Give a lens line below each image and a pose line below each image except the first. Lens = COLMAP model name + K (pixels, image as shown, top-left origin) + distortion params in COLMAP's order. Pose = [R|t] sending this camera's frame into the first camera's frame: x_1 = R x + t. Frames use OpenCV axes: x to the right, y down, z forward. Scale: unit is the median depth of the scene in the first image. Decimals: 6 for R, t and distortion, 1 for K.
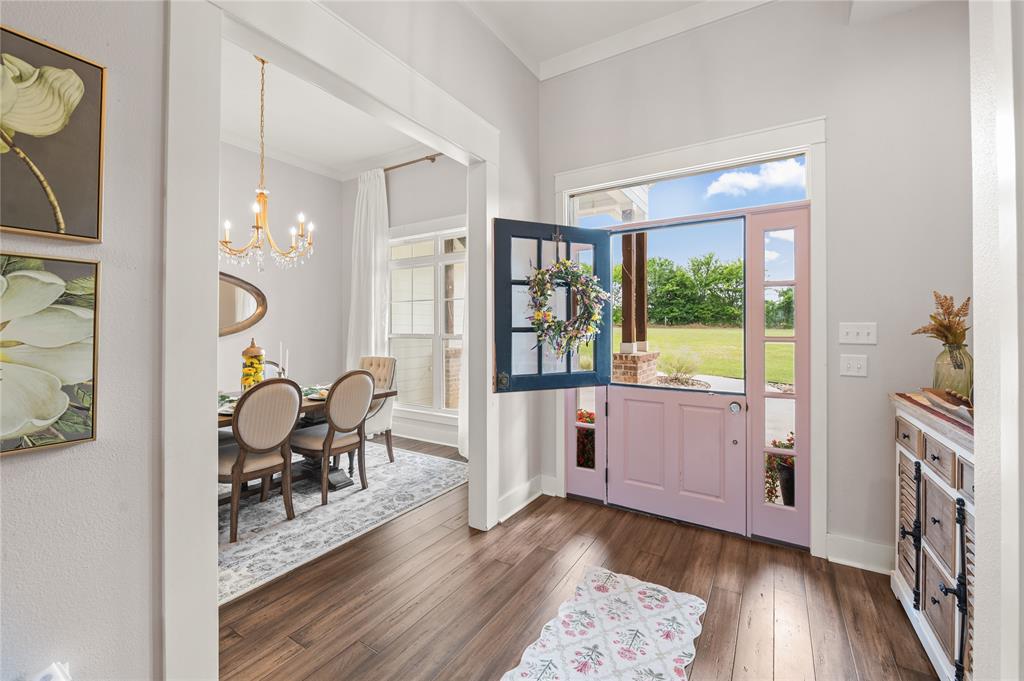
lens RADIAL K [[410.8, 0, 517.1], [0, 410.8, 330.7], [0, 0, 1]] dist [-0.003759, -0.000194]
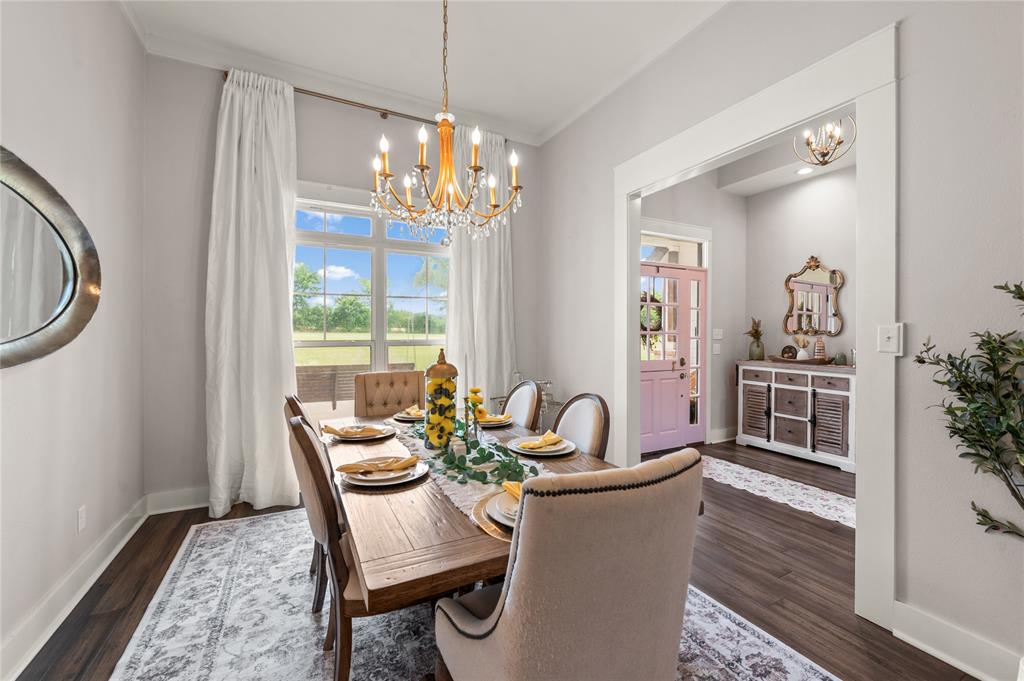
lens RADIAL K [[415.6, 0, 509.9], [0, 415.6, 340.4], [0, 0, 1]] dist [-0.001918, -0.000090]
pose [[0.508787, -0.018855, 0.860686, -1.555800], [0.006598, 0.999816, 0.018003, -0.008792], [-0.860867, -0.003481, 0.508818, 0.803213]]
